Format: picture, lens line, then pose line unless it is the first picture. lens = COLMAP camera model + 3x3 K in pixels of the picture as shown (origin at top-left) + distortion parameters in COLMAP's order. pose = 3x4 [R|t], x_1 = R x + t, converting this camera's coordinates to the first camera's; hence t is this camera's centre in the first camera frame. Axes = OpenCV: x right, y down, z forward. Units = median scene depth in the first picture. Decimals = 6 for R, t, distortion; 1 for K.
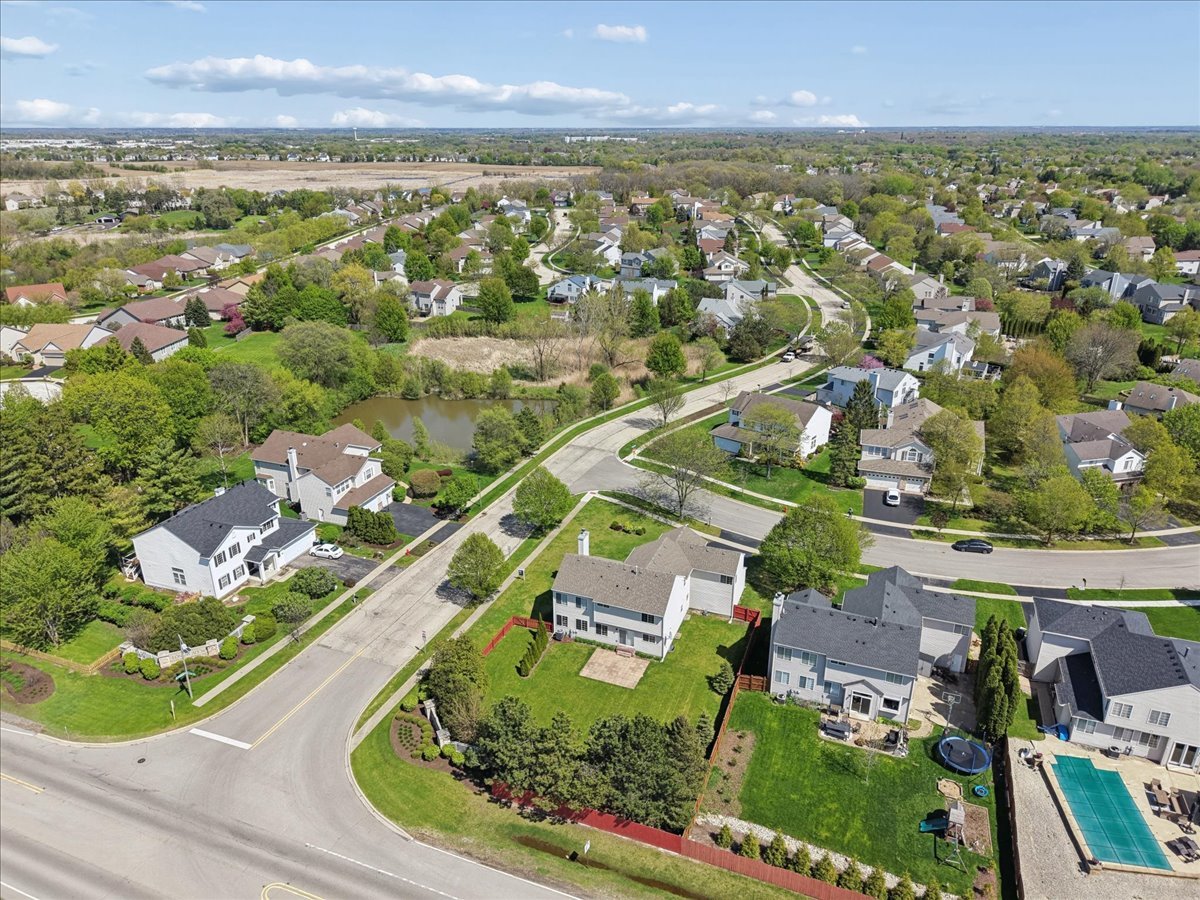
lens RADIAL K [[790.4, 0, 600.0], [0, 790.4, 450.0], [0, 0, 1]] dist [0.066148, -0.081123]
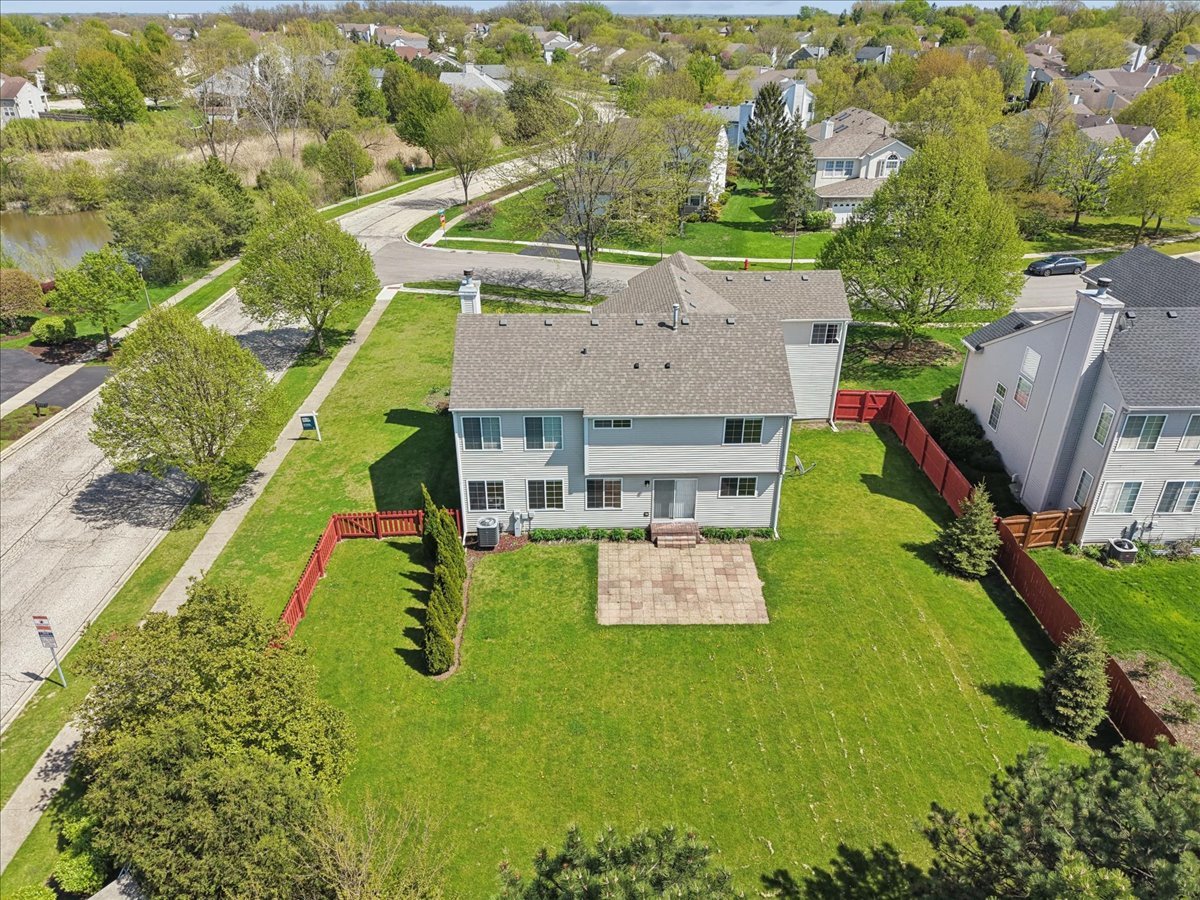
lens RADIAL K [[790.4, 0, 600.0], [0, 790.4, 450.0], [0, 0, 1]] dist [0.066148, -0.081123]
pose [[0.918423, -0.177820, 0.353383, -0.124145], [0.139750, 0.981524, 0.130694, 0.154737], [-0.370094, -0.070647, 0.926304, 0.646072]]
